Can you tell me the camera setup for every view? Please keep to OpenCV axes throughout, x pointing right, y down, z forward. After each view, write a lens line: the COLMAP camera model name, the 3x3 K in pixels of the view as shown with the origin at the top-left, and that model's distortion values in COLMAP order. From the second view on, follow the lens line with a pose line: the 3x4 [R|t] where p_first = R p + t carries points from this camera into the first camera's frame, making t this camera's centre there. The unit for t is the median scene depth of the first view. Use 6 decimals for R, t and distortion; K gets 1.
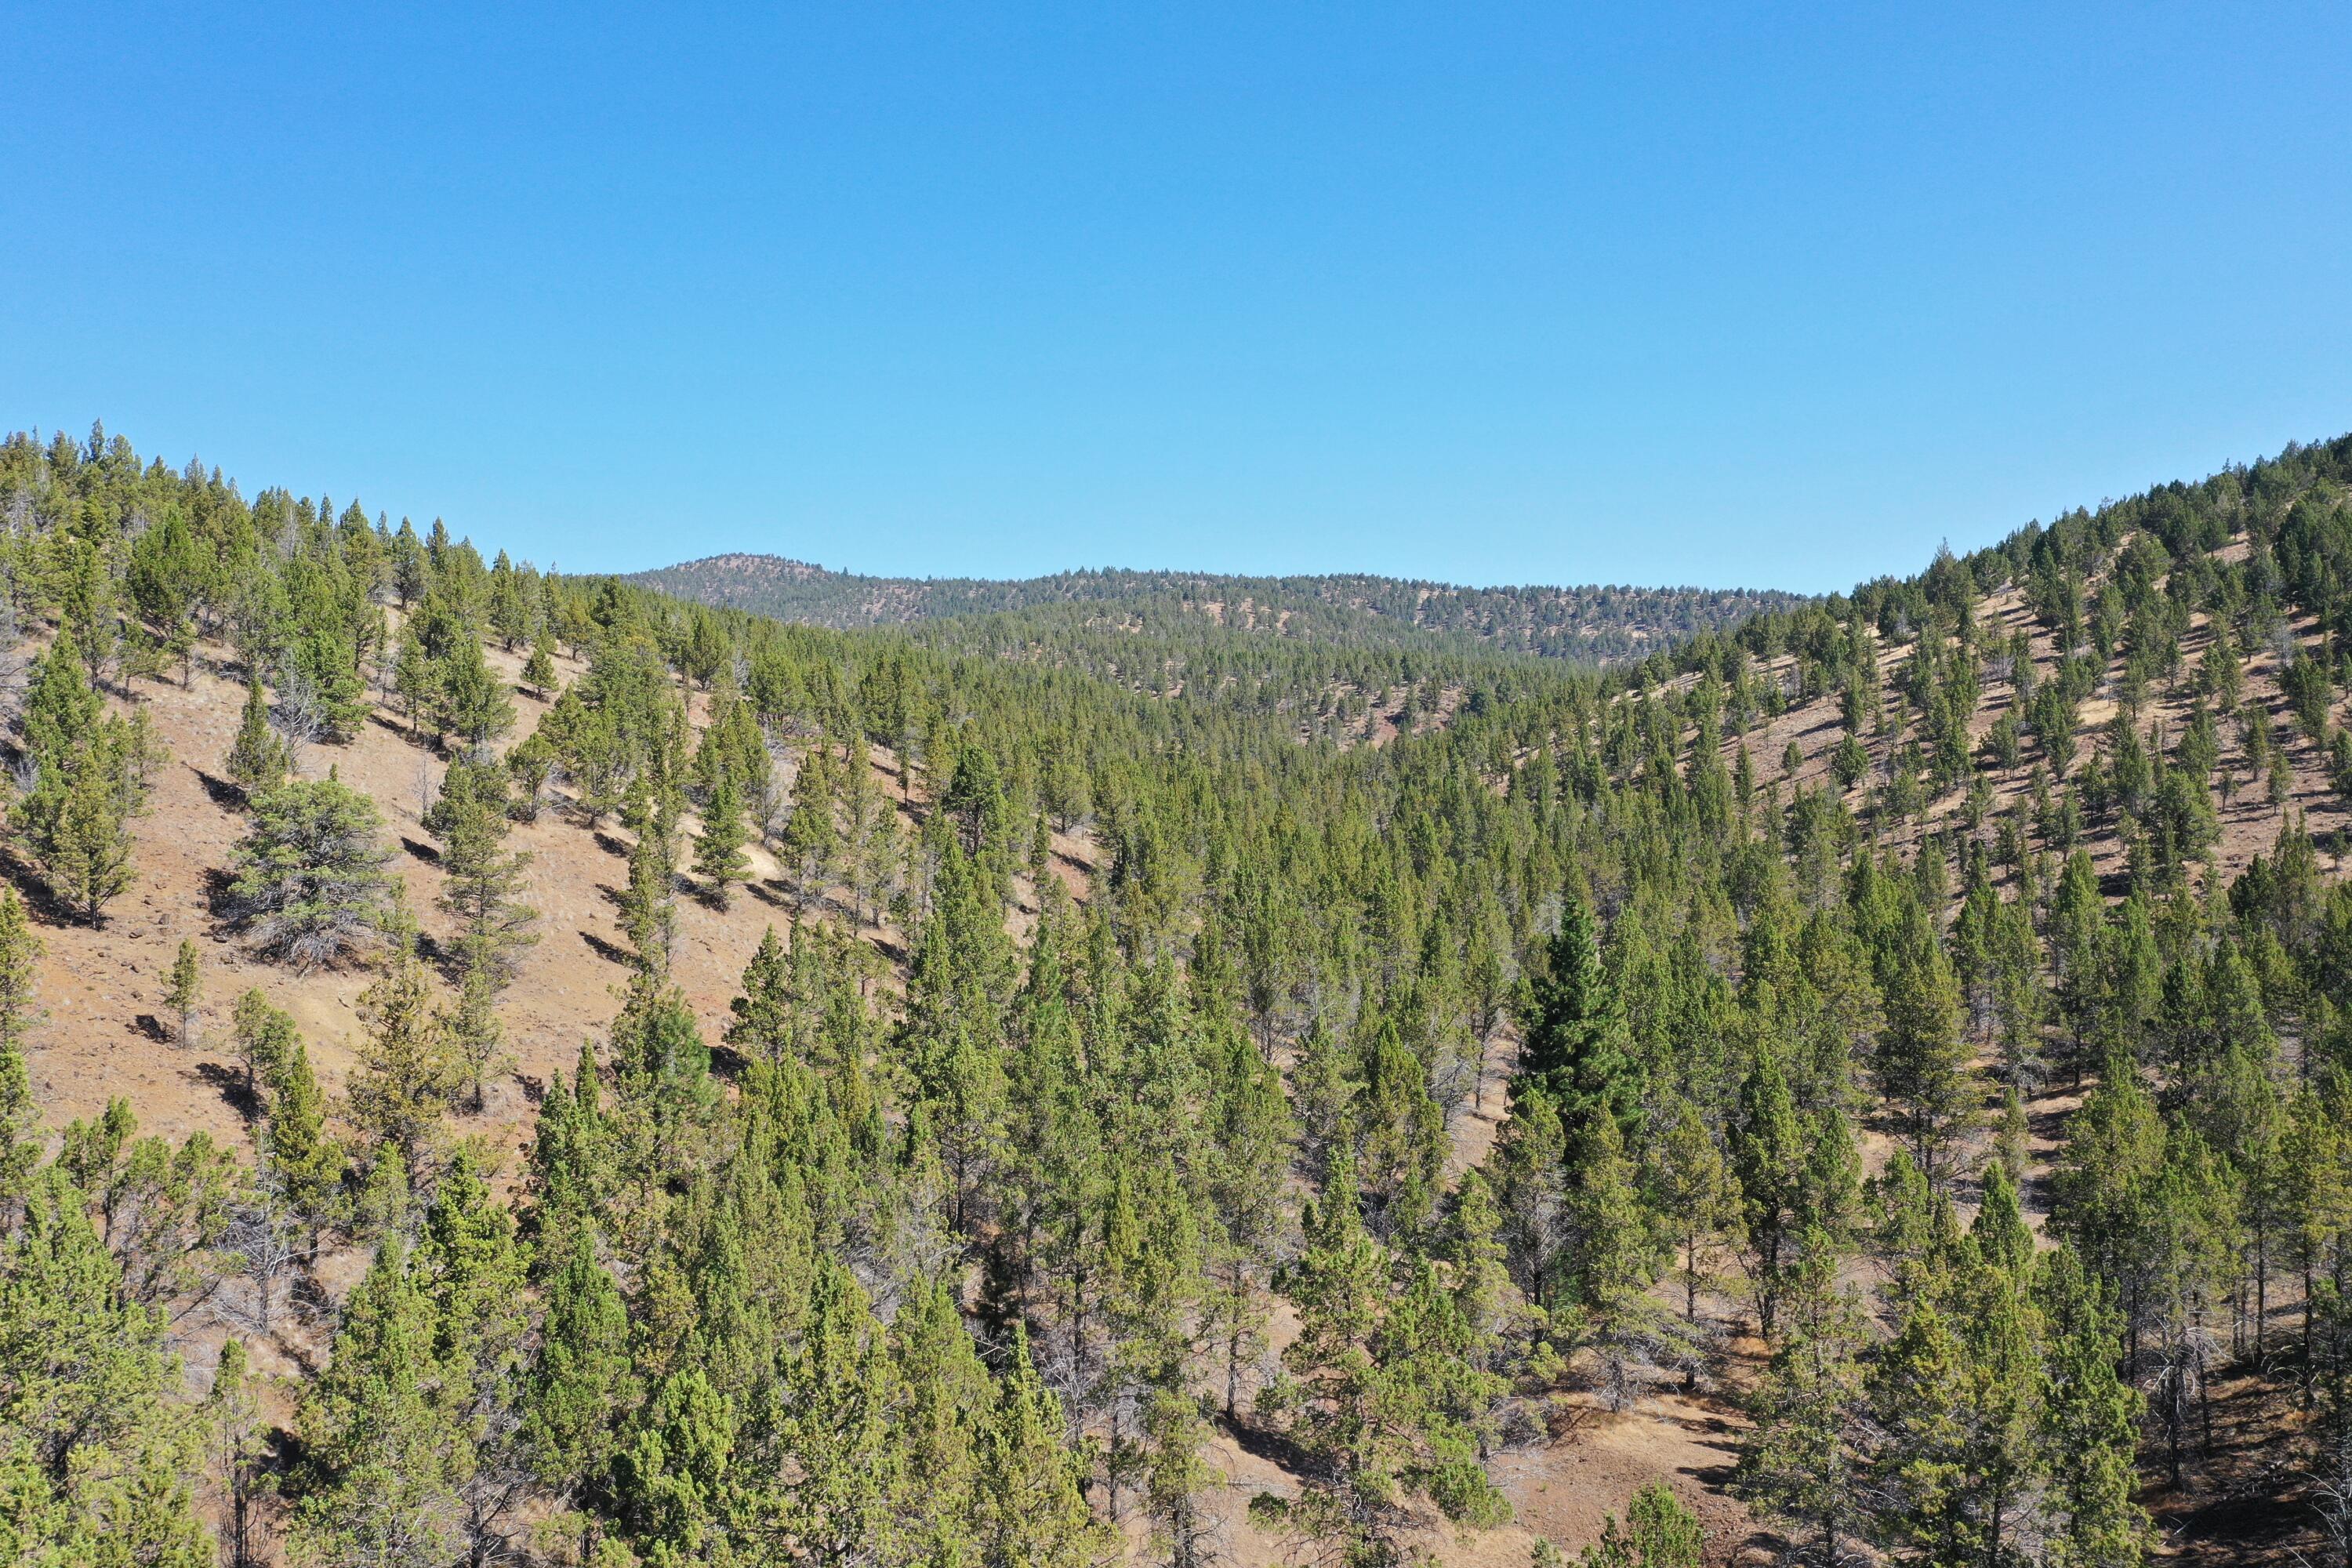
lens RADIAL K [[1864.3, 0, 1166.0], [0, 1864.3, 780.6], [0, 0, 1]] dist [0.001990, -0.001136]
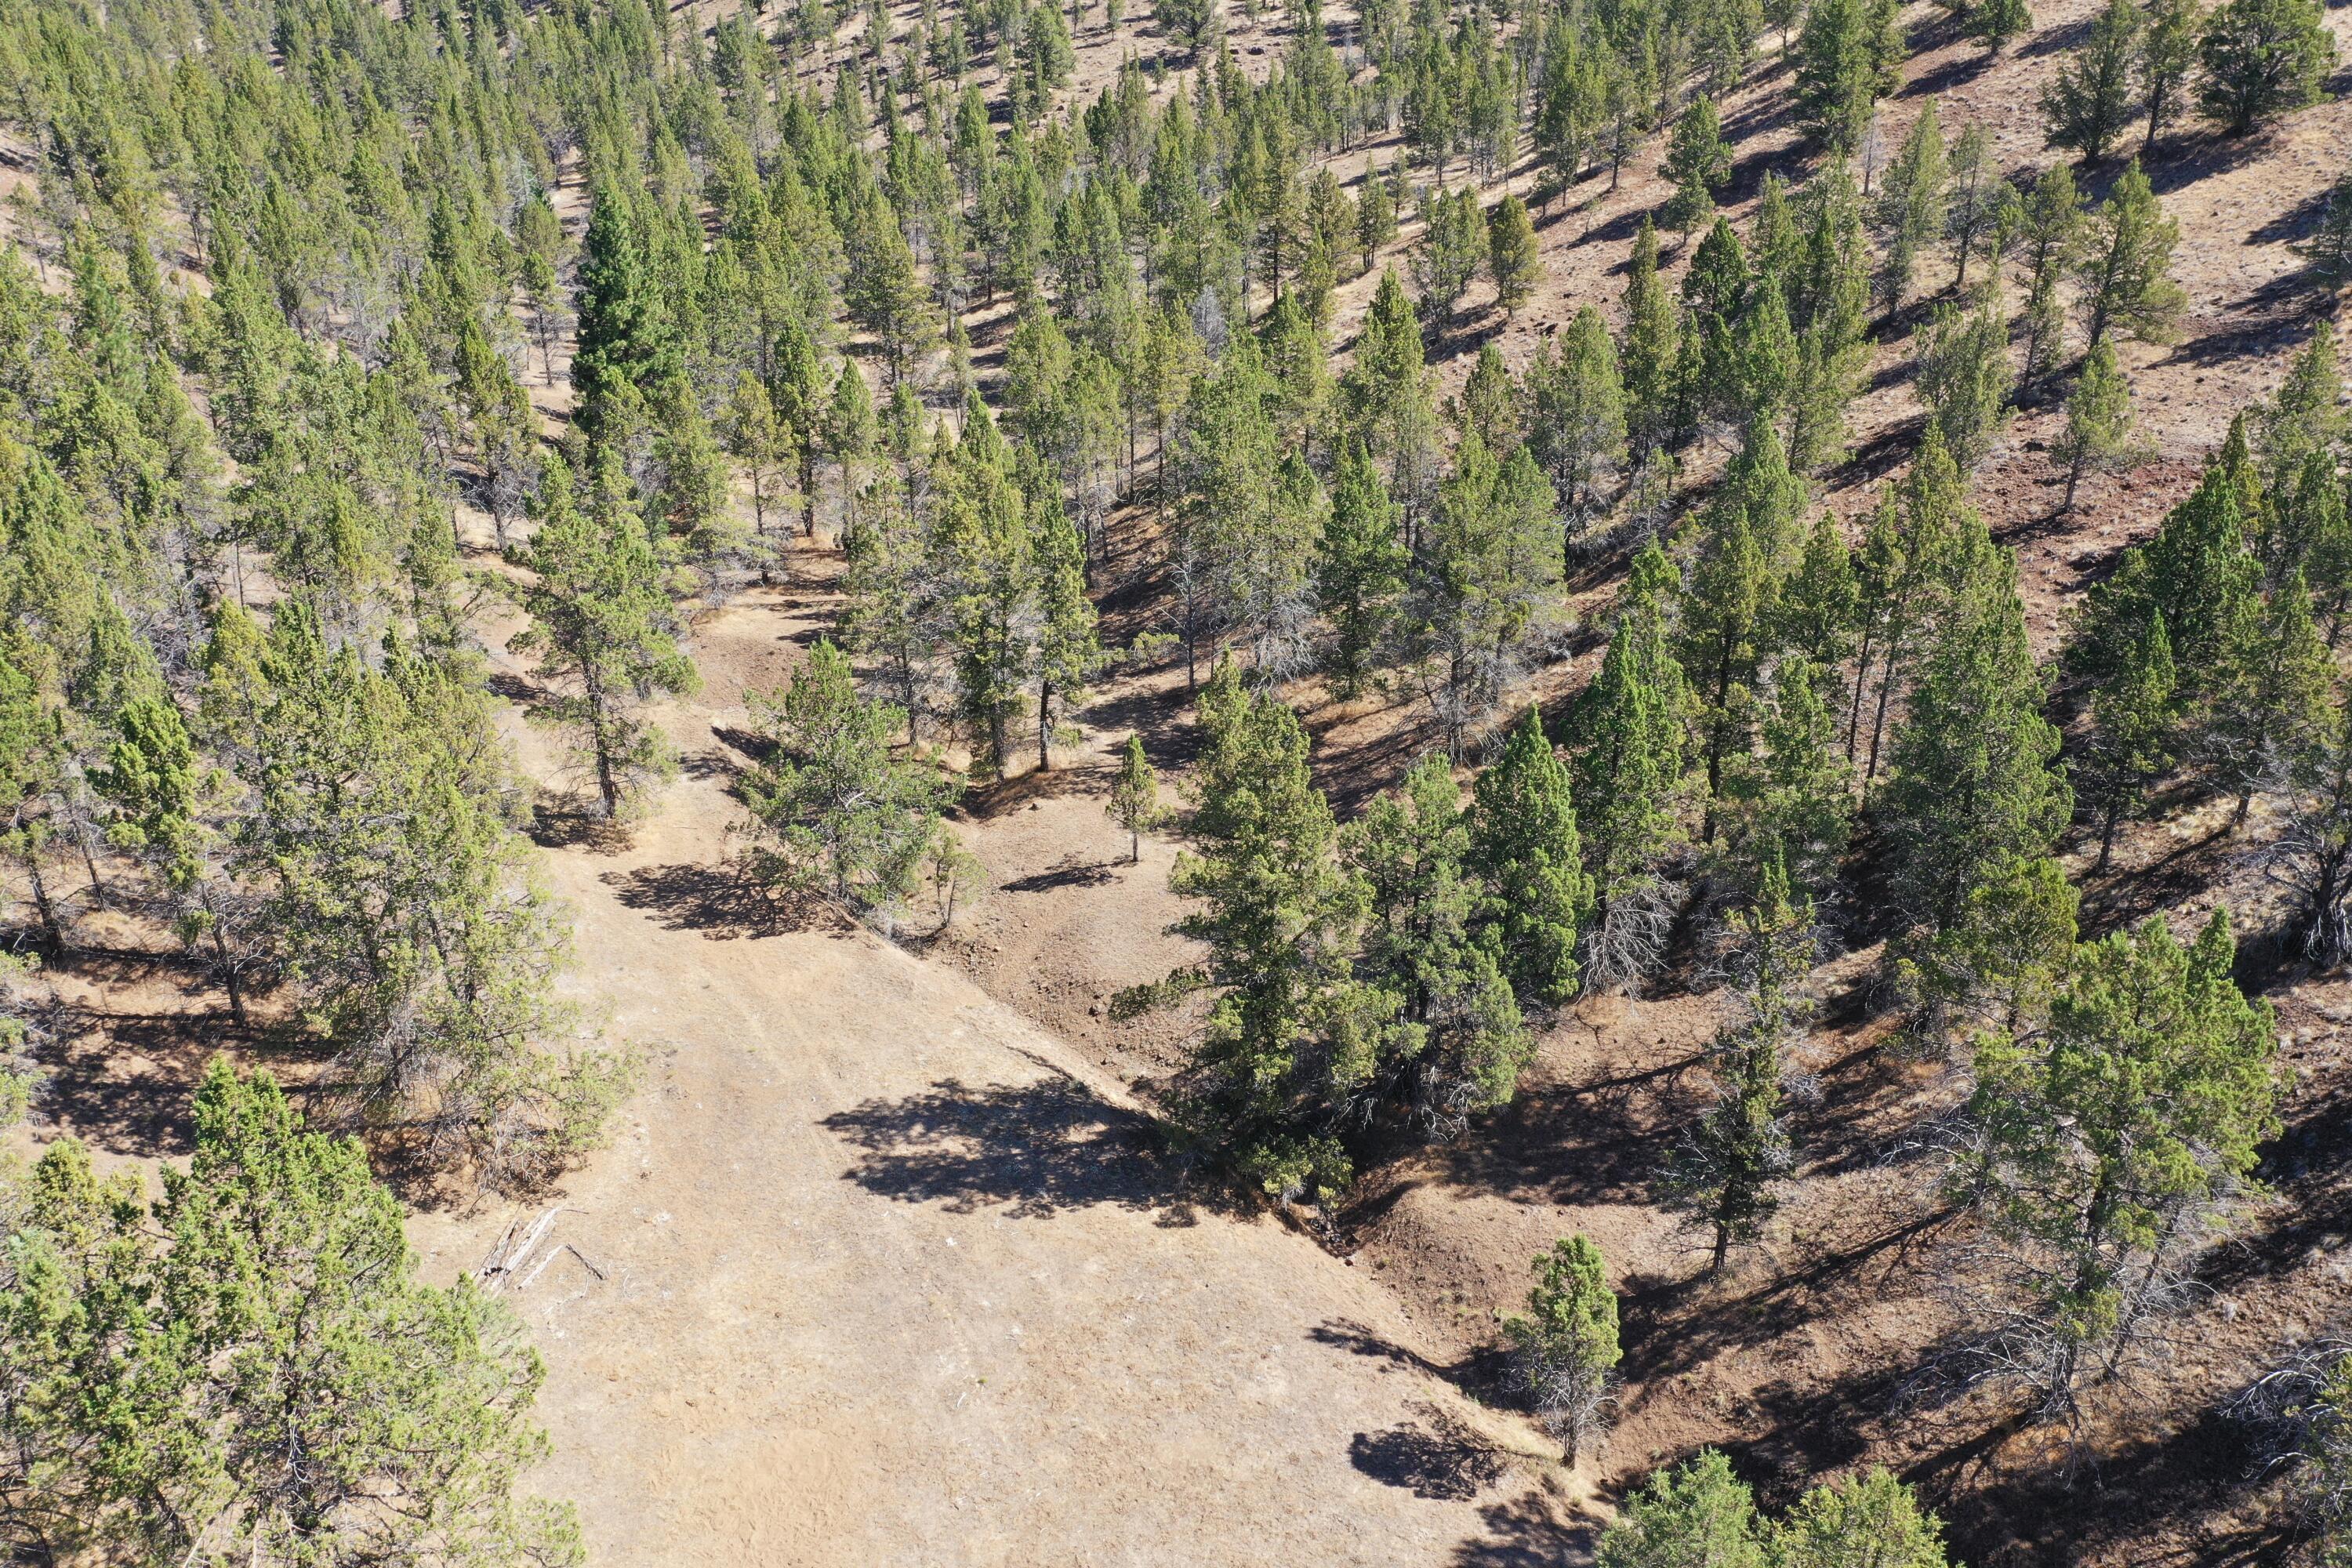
lens RADIAL K [[1864.3, 0, 1163.3], [0, 1864.3, 779.5], [0, 0, 1]] dist [0.001990, -0.001136]
pose [[0.841364, -0.228737, 0.489679, -0.105631], [0.010258, 0.912622, 0.408676, -0.055156], [-0.540371, -0.338822, 0.770194, -0.144570]]
